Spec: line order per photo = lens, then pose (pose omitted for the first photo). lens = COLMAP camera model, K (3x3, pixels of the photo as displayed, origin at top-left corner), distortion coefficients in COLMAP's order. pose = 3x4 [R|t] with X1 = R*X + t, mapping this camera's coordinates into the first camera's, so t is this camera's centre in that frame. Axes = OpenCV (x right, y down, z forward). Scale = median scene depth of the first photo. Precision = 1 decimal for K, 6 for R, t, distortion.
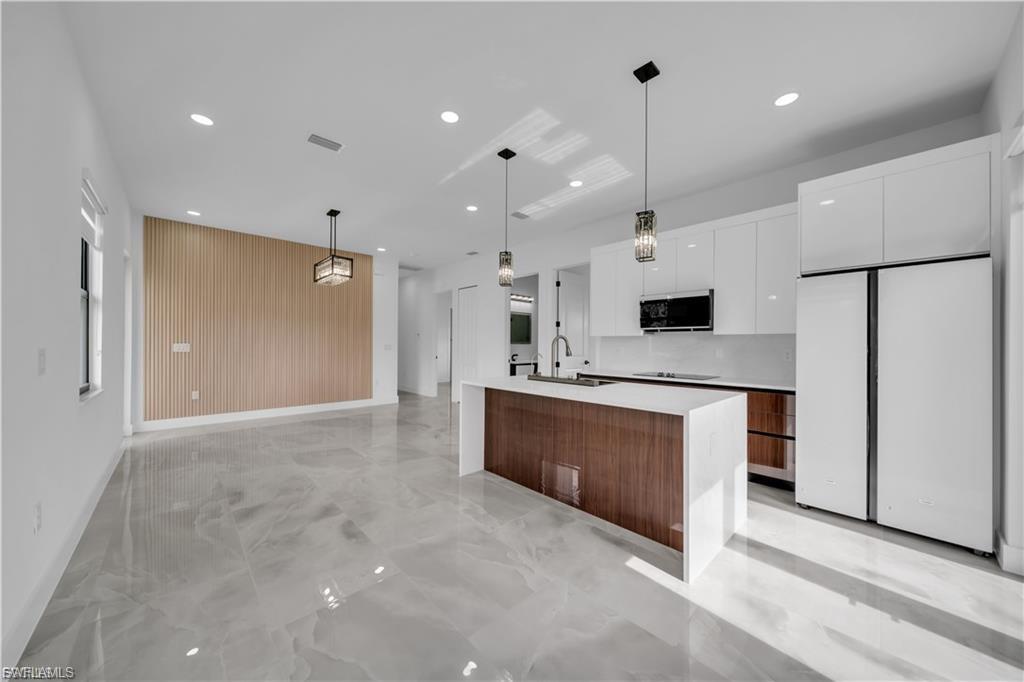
lens RADIAL K [[353.5, 0, 508.7], [0, 353.5, 342.7], [0, 0, 1]] dist [0.000252, -0.000042]
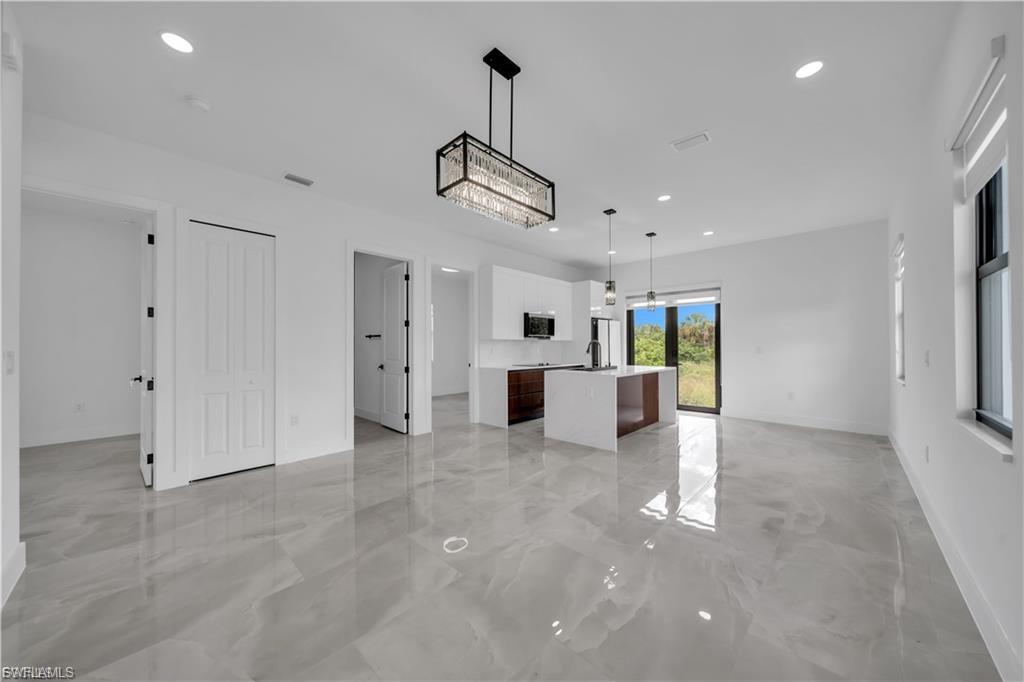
lens RADIAL K [[353.5, 0, 508.7], [0, 353.5, 342.7], [0, 0, 1]] dist [0.000252, -0.000042]
pose [[-0.063623, 0.001231, 0.997973, -1.375150], [-0.005850, 0.999982, -0.001606, -0.006249], [-0.997957, -0.005940, -0.063614, 1.468751]]
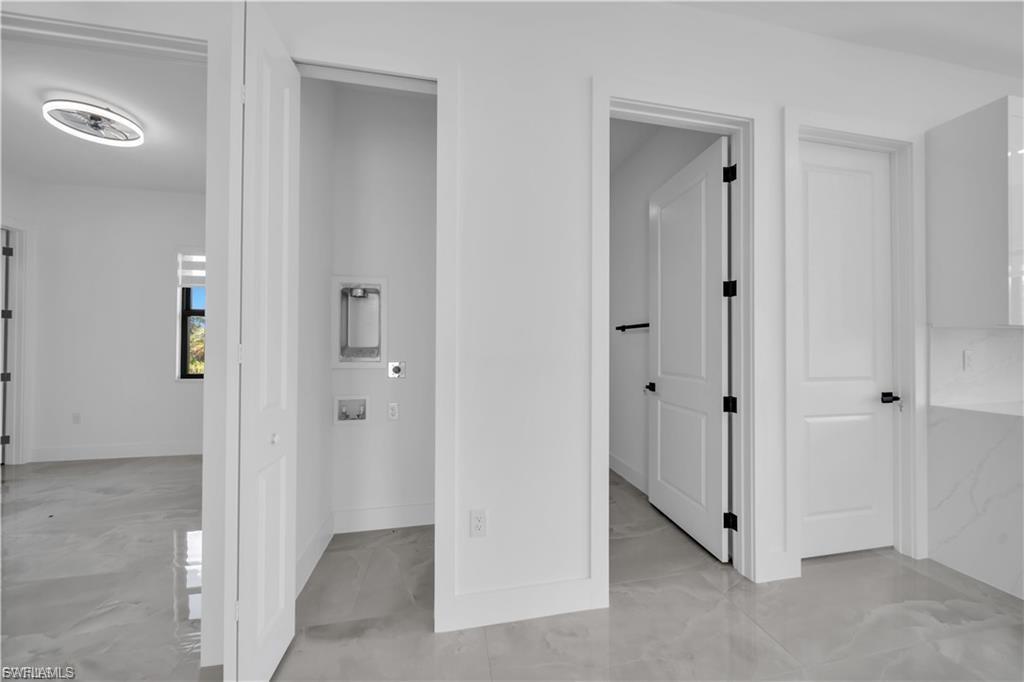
lens RADIAL K [[353.5, 0, 508.7], [0, 353.5, 342.7], [0, 0, 1]] dist [0.000252, -0.000042]
pose [[0.528741, 0.001850, 0.848781, -0.535830], [-0.006450, 0.999978, 0.001839, 0.005548], [-0.848759, -0.006447, 0.528741, 1.814252]]
